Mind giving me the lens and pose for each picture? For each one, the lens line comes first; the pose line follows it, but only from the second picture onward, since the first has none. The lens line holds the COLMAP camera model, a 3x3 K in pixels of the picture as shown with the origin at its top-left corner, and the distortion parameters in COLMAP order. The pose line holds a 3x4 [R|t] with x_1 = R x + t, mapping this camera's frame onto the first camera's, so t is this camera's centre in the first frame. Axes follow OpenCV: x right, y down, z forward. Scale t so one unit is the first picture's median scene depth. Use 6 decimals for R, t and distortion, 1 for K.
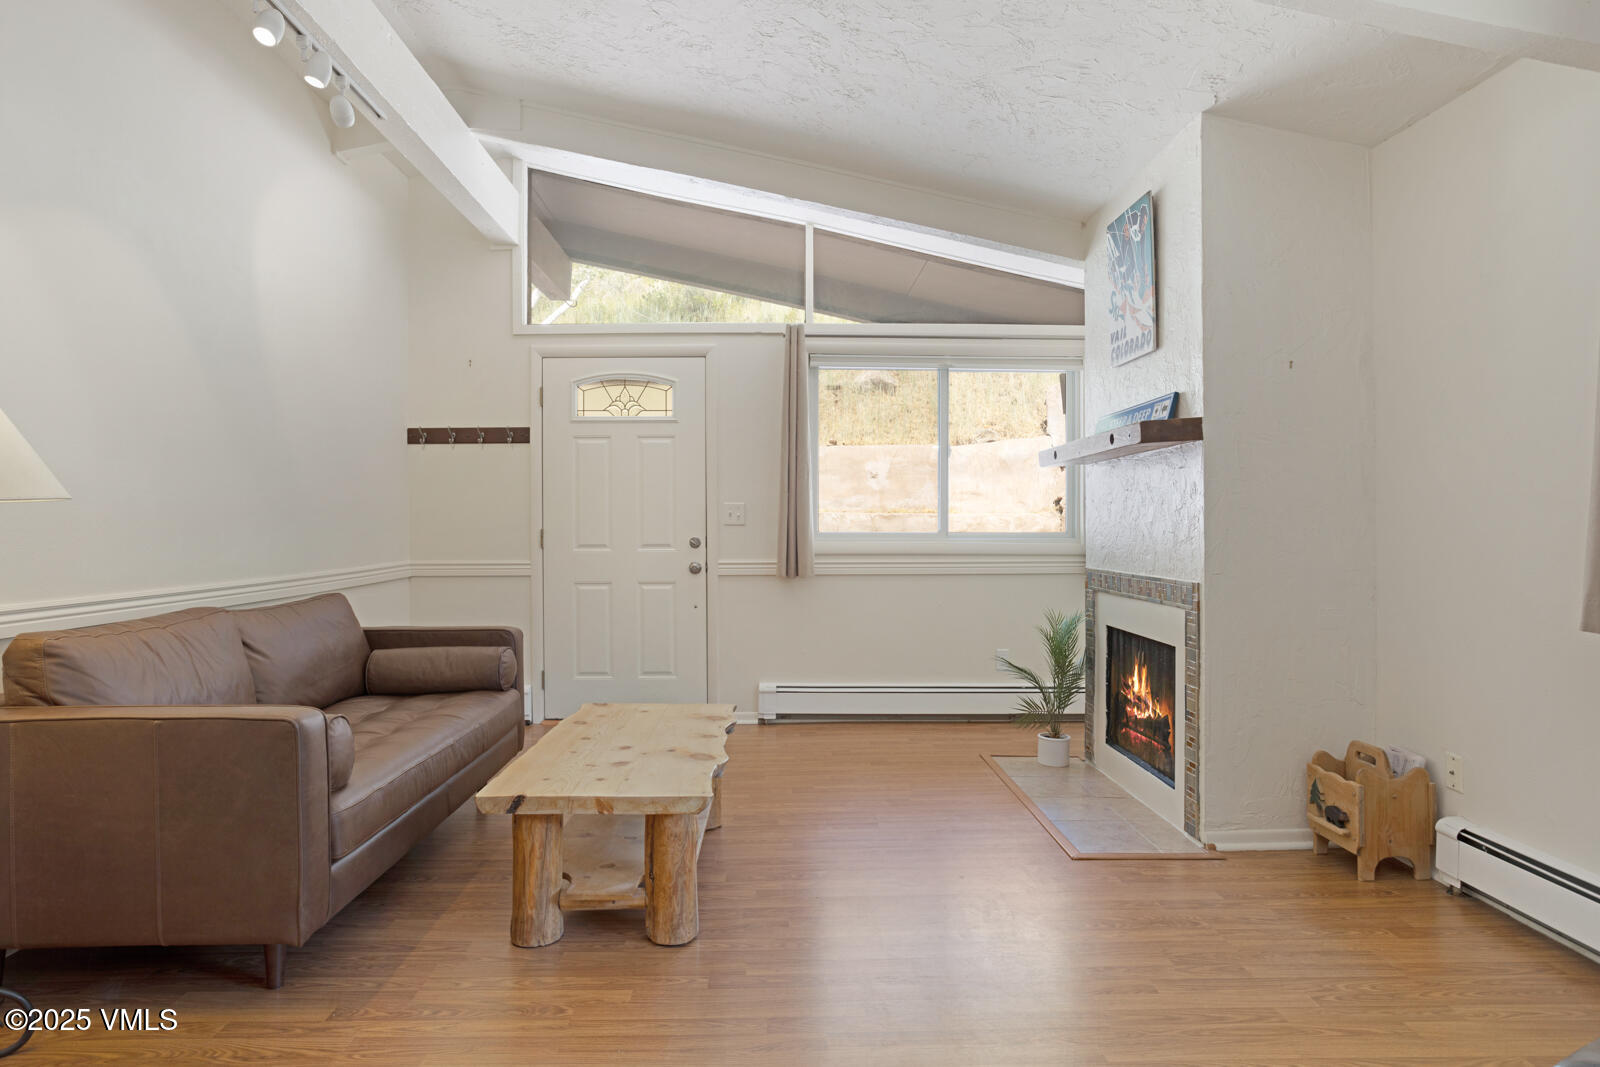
lens RADIAL K [[940.4, 0, 897.5], [0, 940.4, 564.2], [0, 0, 1]] dist [0.003558, 0.001022]
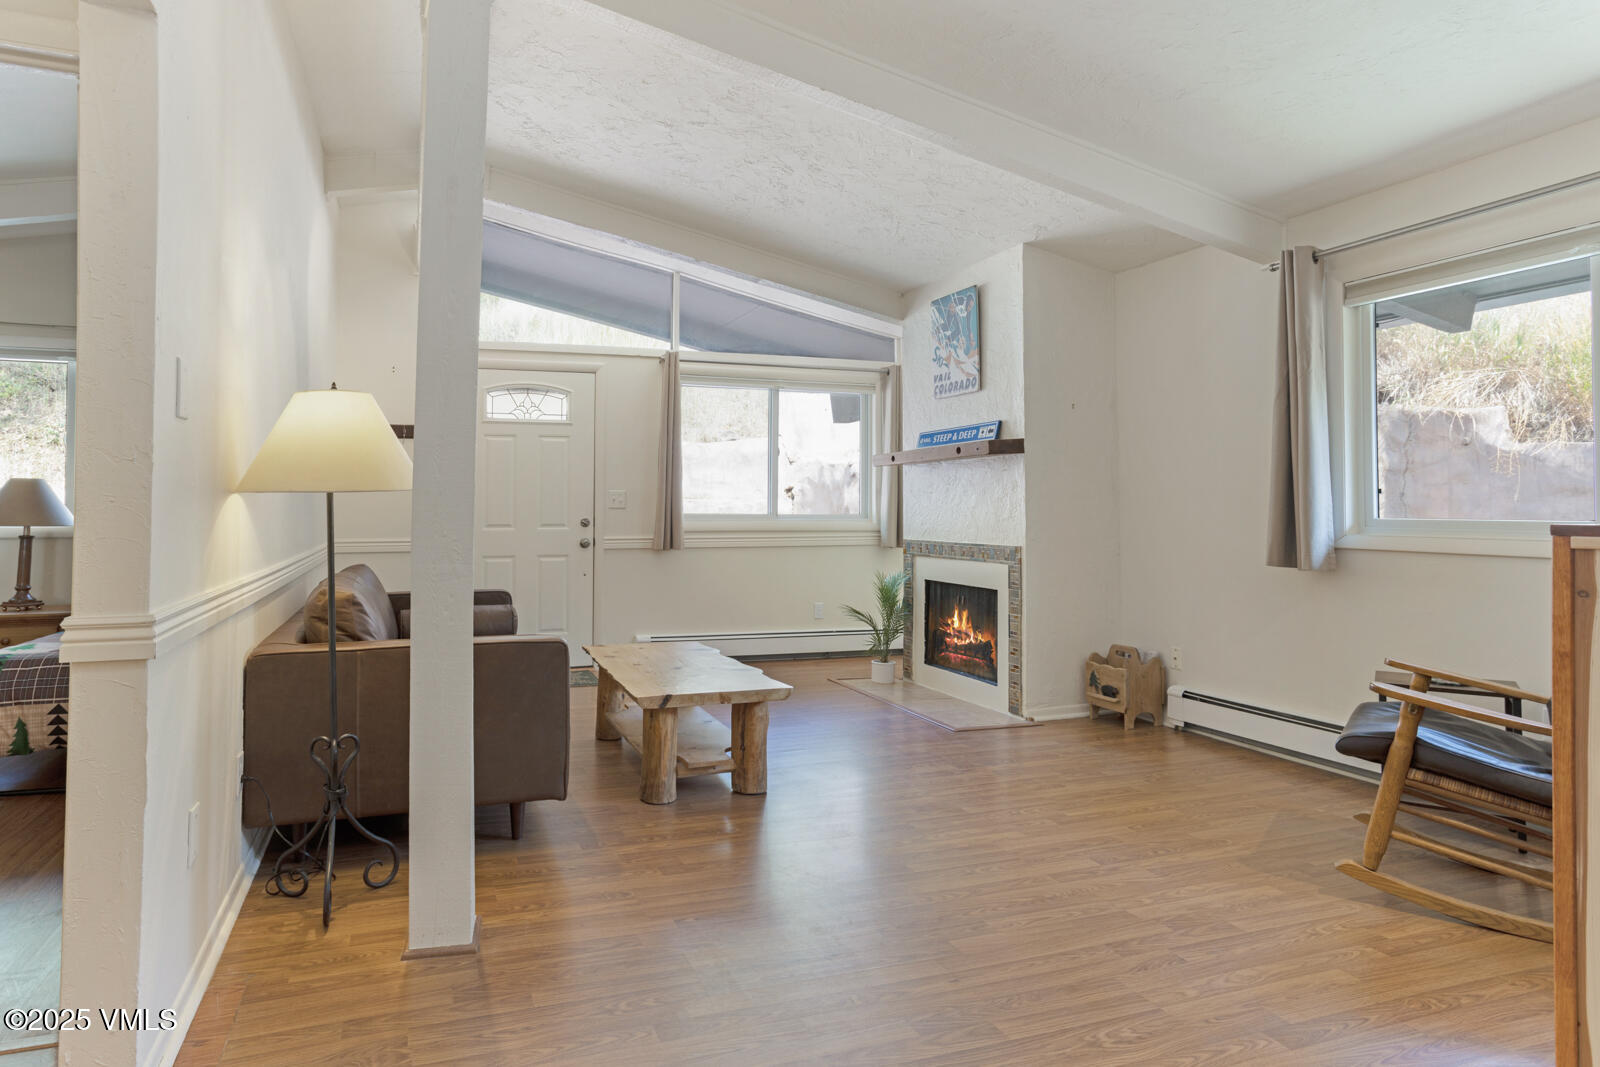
lens RADIAL K [[867.9, 0, 772.8], [0, 867.9, 530.7], [0, 0, 1]] dist [-0.004256, 0.001768]
pose [[0.961632, -0.005782, 0.274280, -0.405139], [0.010366, 0.999830, -0.015269, 0.010433], [-0.274145, 0.017526, 0.961529, -0.218944]]
